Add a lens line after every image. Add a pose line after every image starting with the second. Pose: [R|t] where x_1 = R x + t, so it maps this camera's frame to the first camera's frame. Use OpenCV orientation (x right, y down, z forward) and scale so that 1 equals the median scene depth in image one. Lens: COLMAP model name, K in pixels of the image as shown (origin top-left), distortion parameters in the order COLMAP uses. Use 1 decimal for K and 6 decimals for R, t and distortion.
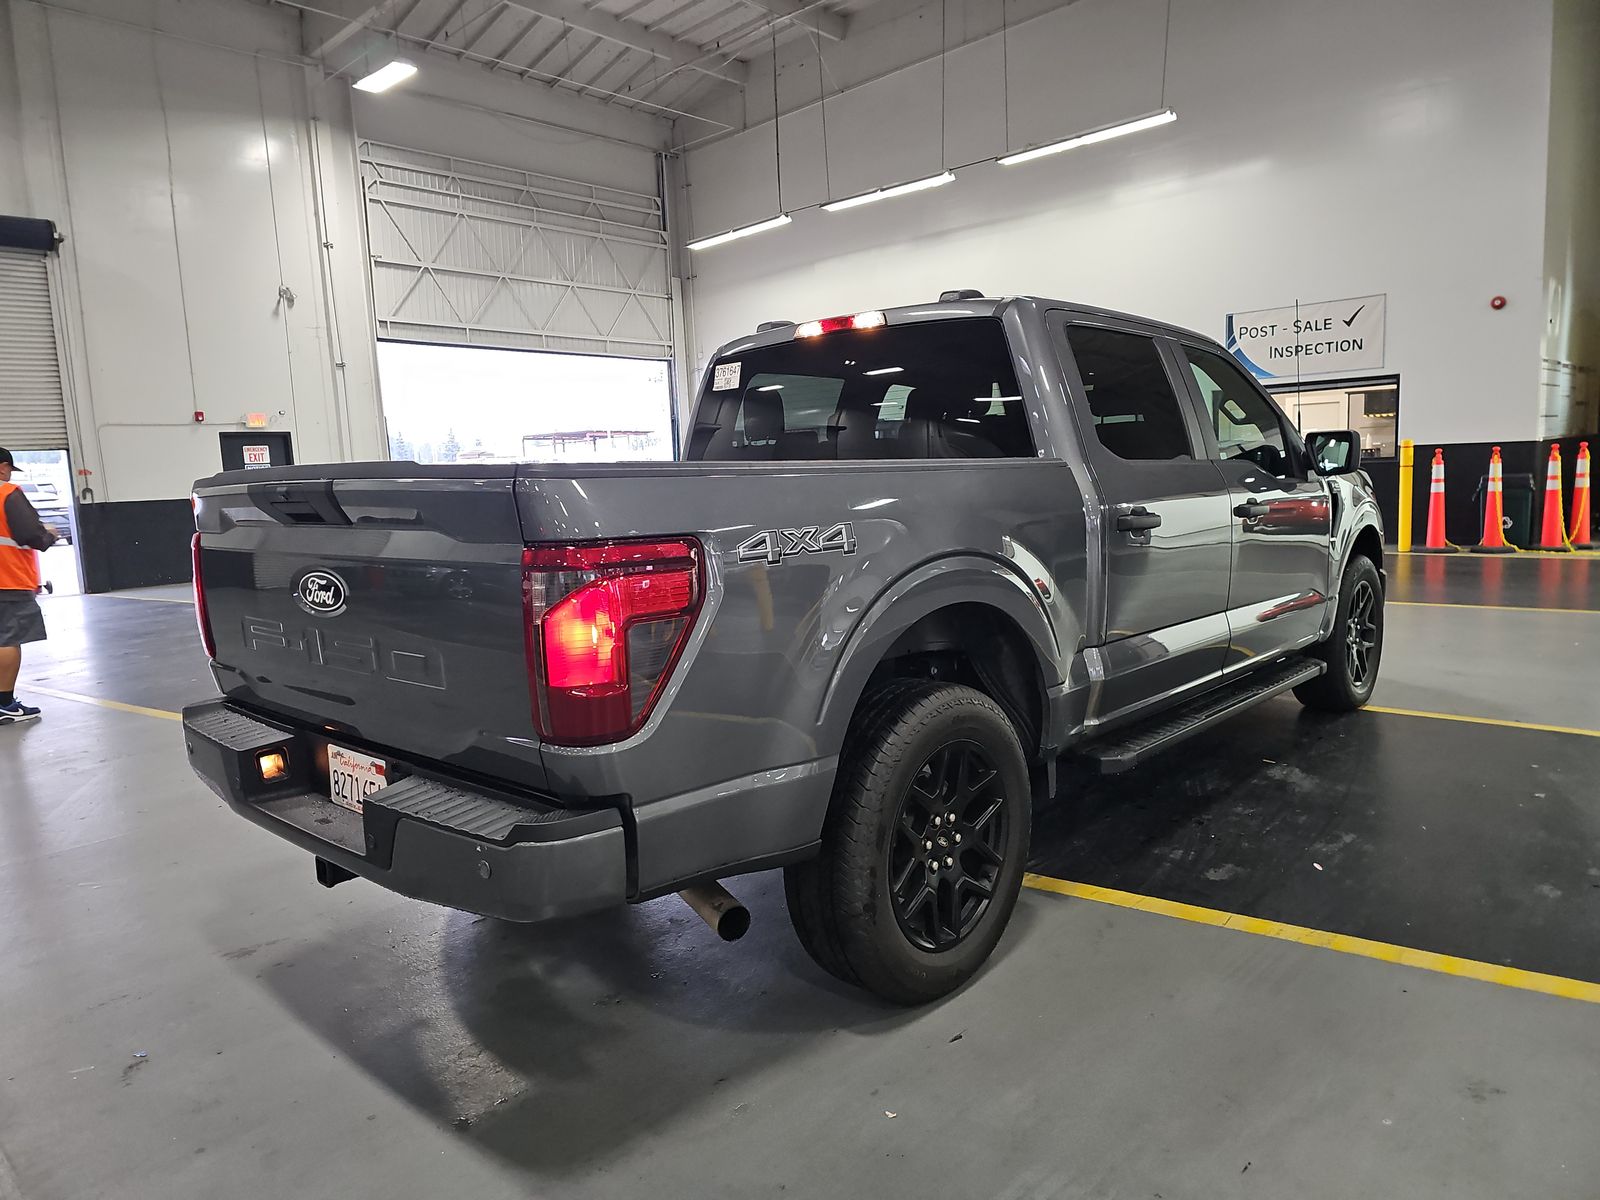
lens RADIAL K [[1063.1, 0, 792.1], [0, 1063.1, 603.5], [0, 0, 1]] dist [0.064267, -0.058607]
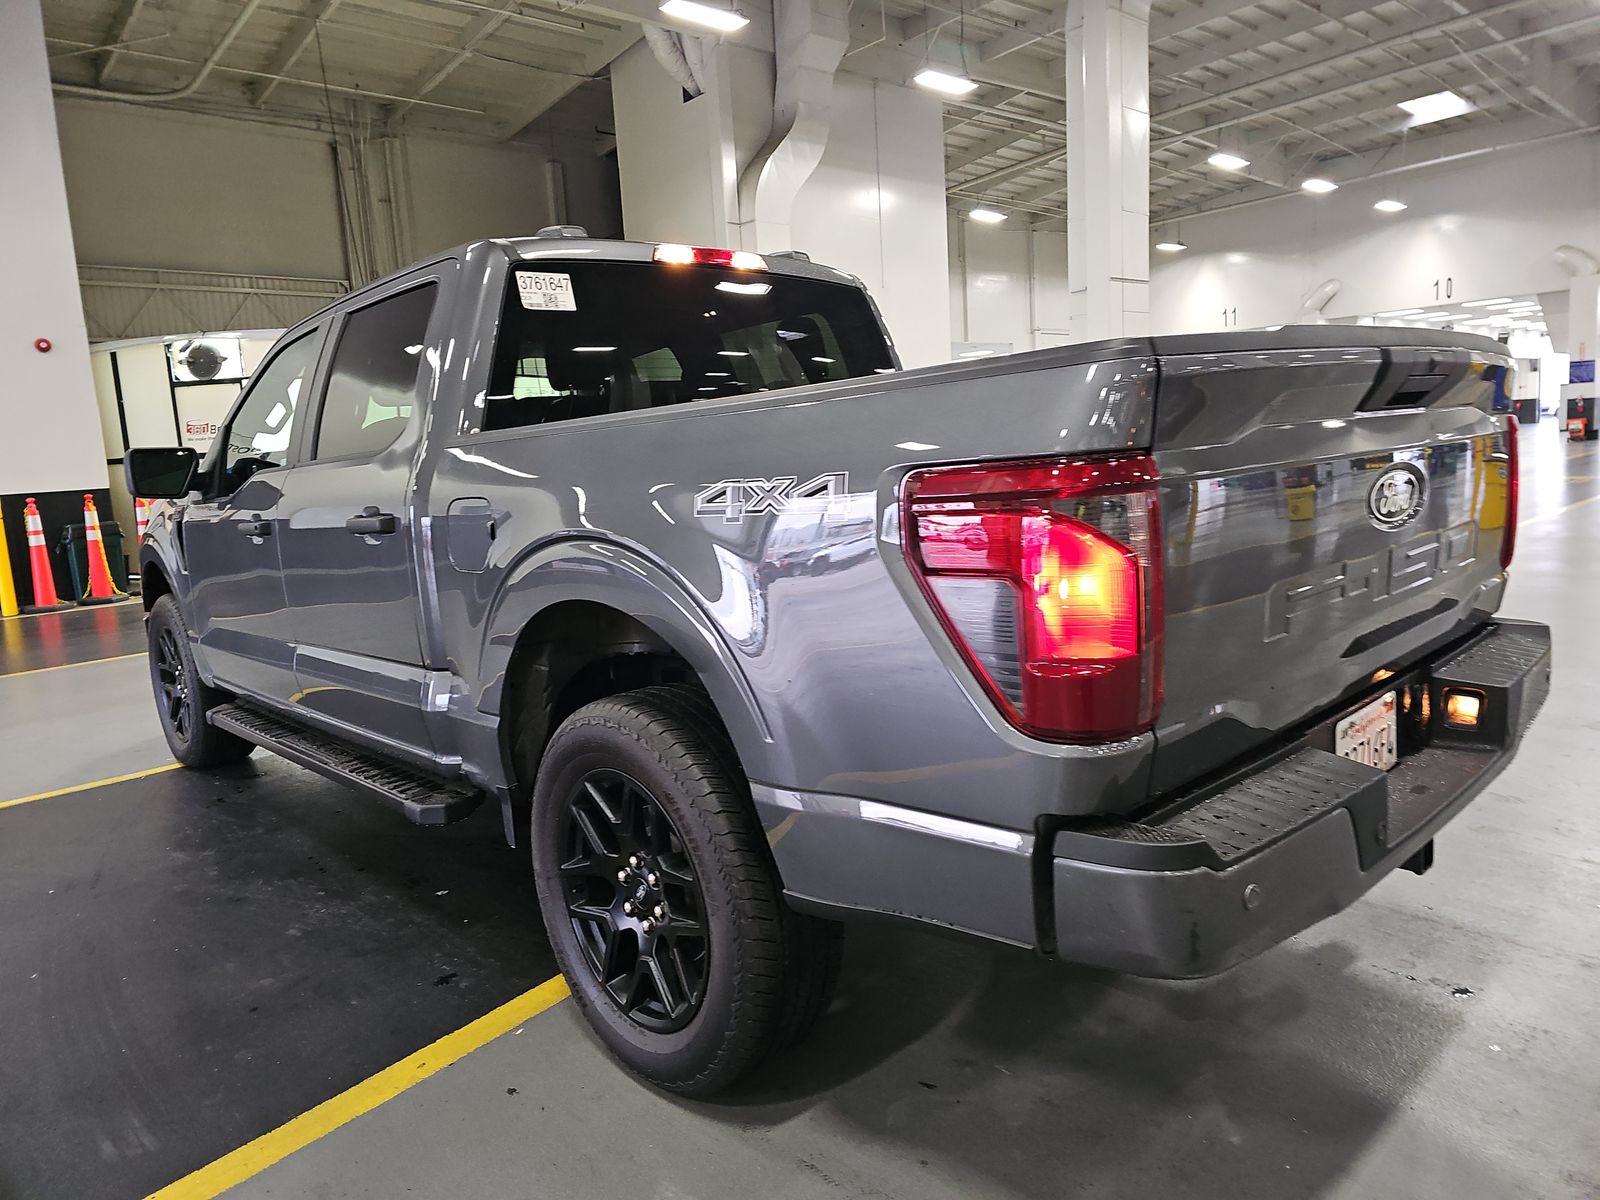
lens RADIAL K [[1070.9, 0, 832.5], [0, 1070.9, 596.0], [0, 0, 1]] dist [0.030279, -0.034000]
pose [[0.050081, -0.099394, 0.993787, -0.751744], [0.184657, 0.978802, 0.088589, -0.052160], [-0.981526, 0.179073, 0.067373, 0.819785]]
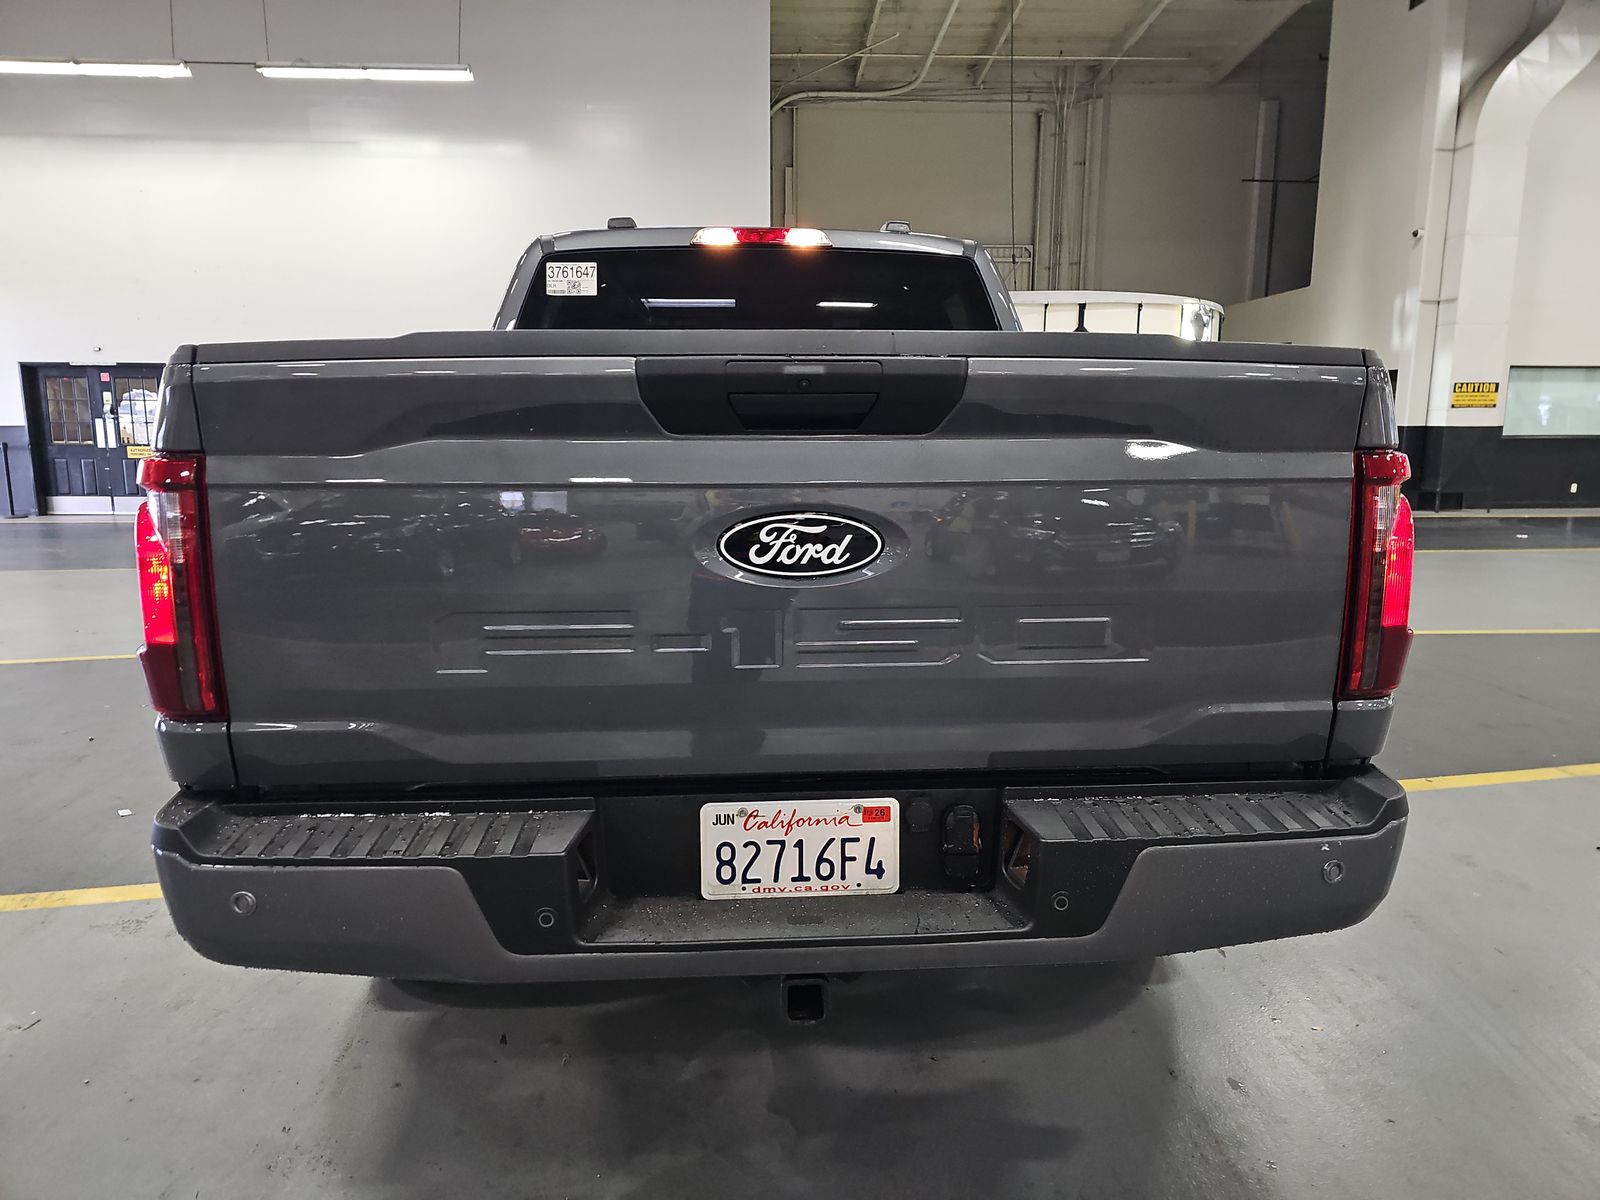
lens RADIAL K [[1063.1, 0, 792.1], [0, 1063.1, 603.5], [0, 0, 1]] dist [0.064267, -0.058607]
pose [[0.688585, -0.075238, 0.721242, -0.532623], [0.063102, 0.997047, 0.043765, -0.002929], [-0.722405, 0.015376, 0.691299, 0.357012]]
